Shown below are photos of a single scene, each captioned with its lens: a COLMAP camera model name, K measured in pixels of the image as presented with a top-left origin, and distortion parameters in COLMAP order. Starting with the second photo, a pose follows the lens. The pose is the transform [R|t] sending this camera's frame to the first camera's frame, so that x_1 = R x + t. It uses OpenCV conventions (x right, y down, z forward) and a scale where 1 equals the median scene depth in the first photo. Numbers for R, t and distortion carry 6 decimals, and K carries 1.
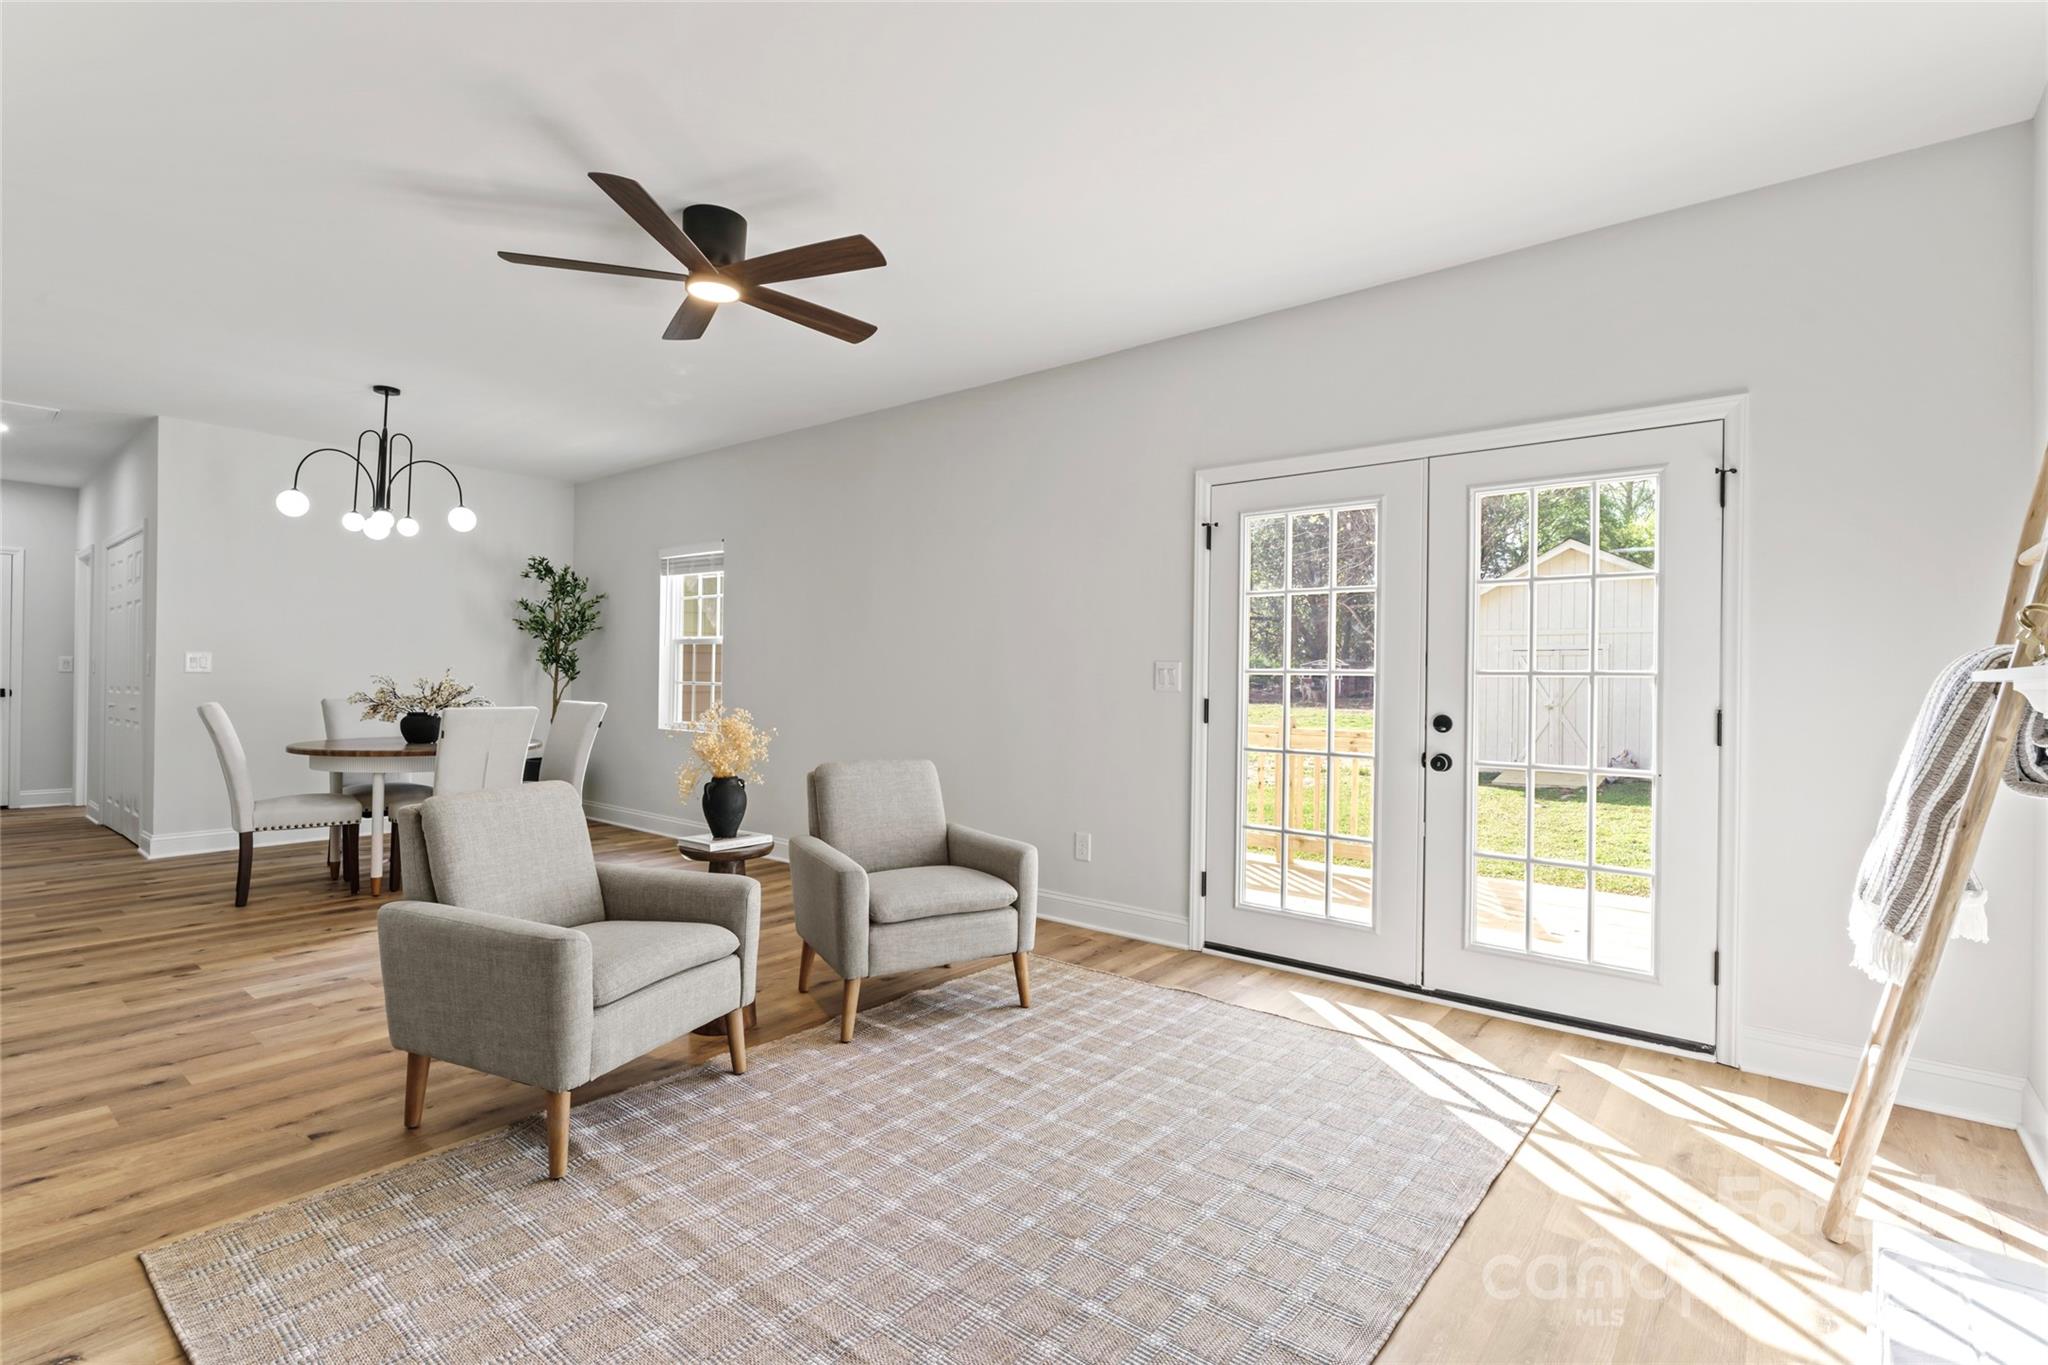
lens RADIAL K [[961.9, 0, 1022.2], [0, 961.9, 676.2], [0, 0, 1]] dist [0.002665, -0.000295]
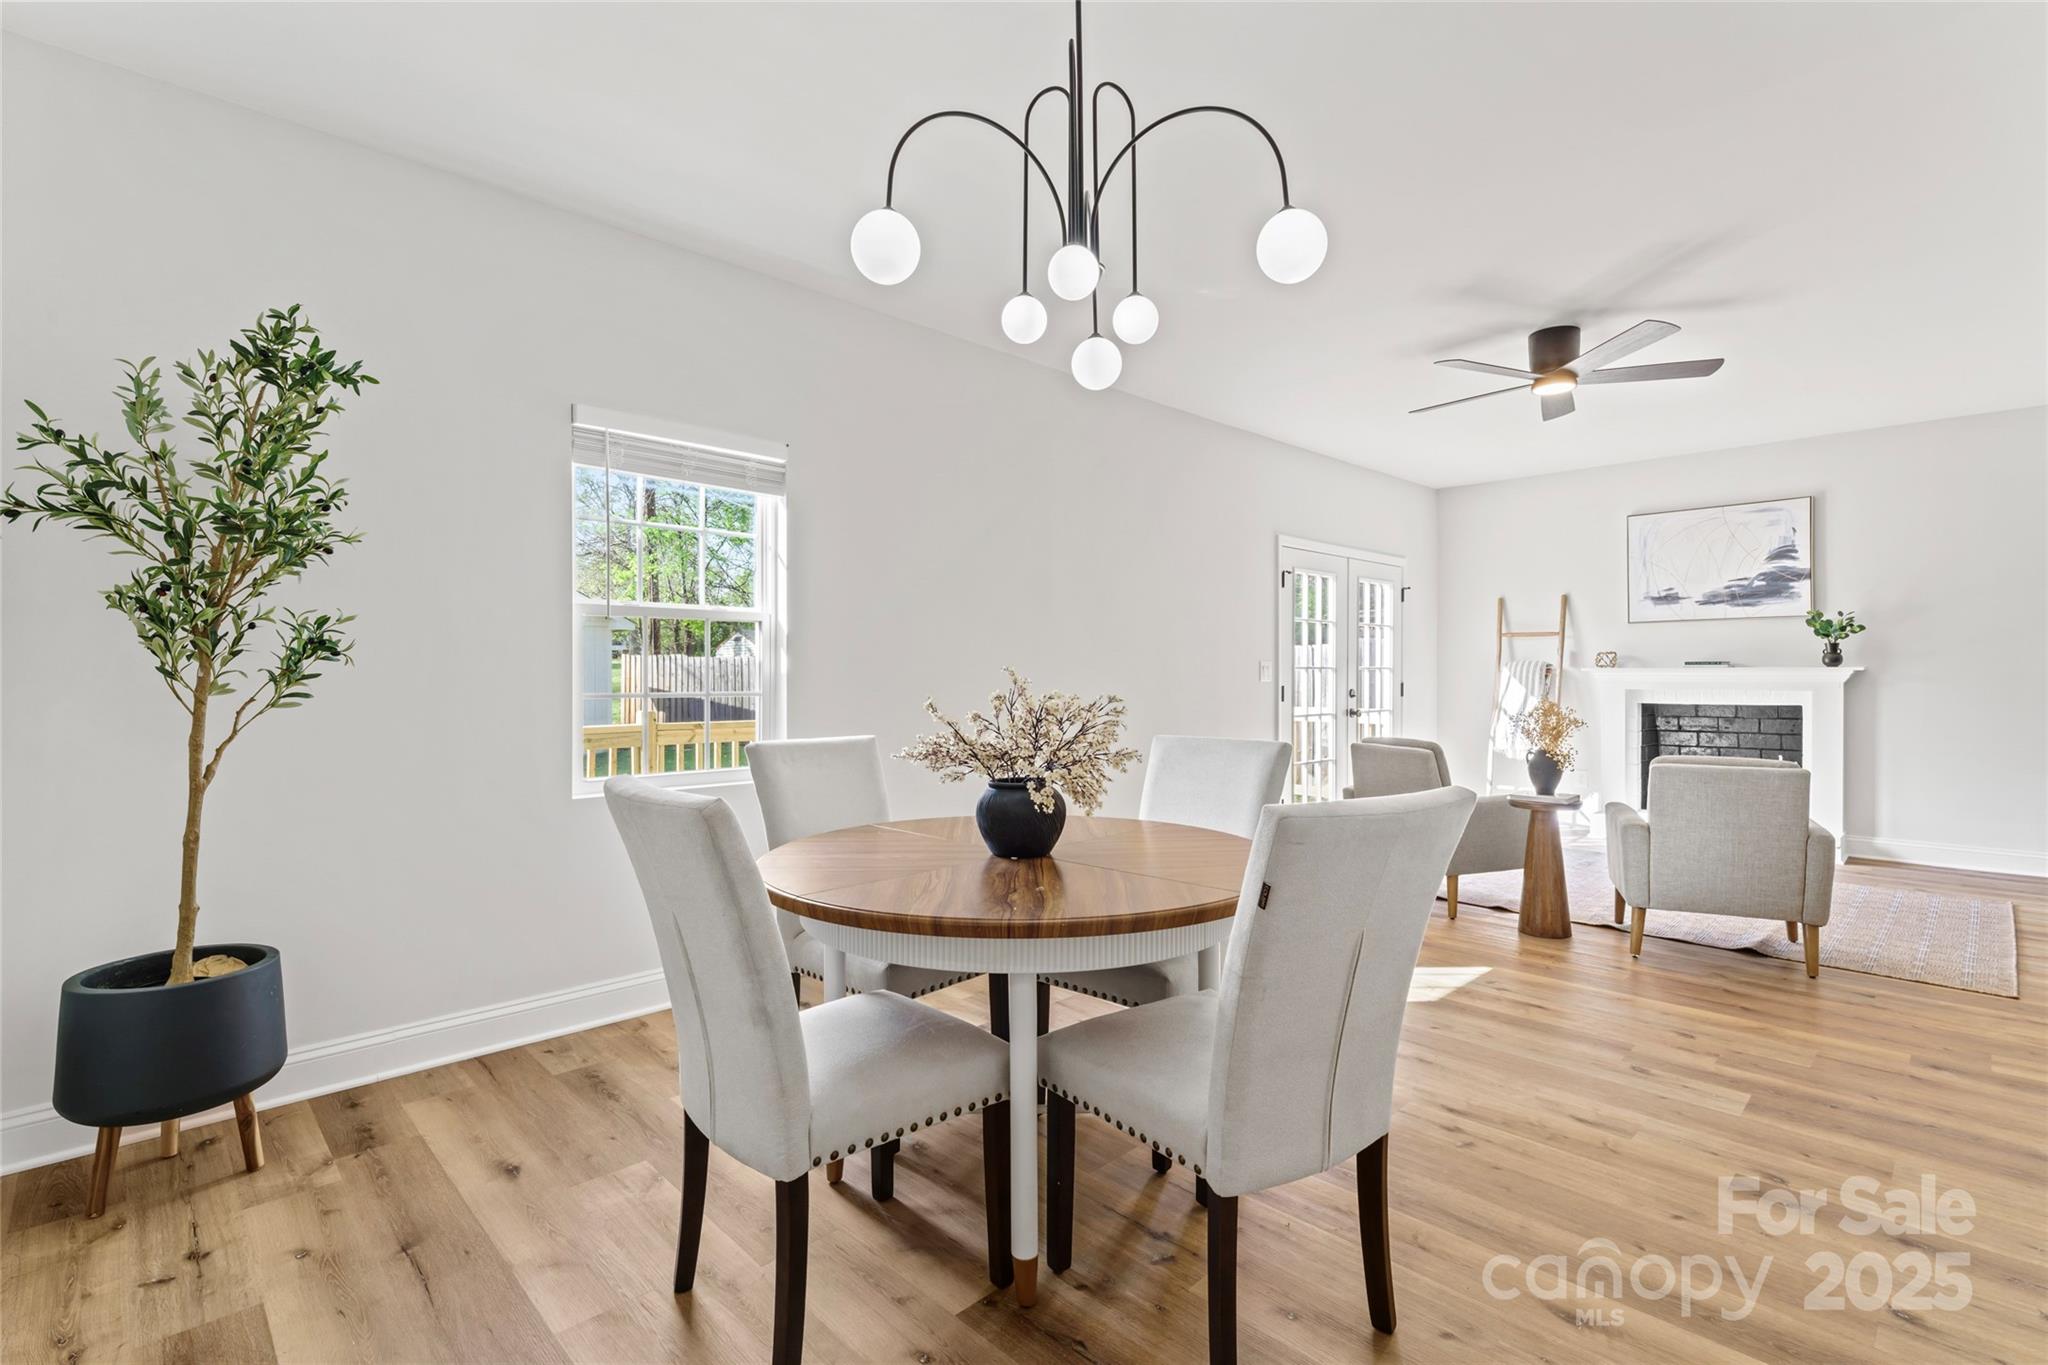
lens RADIAL K [[931.9, 0, 1044.3], [0, 931.9, 689.7], [0, 0, 1]] dist [-0.000355, 0.000193]
pose [[0.100487, -0.031063, 0.994453, -1.309929], [0.002829, 0.999517, 0.030935, -0.017154], [-0.994934, -0.000295, 0.100526, 1.226809]]
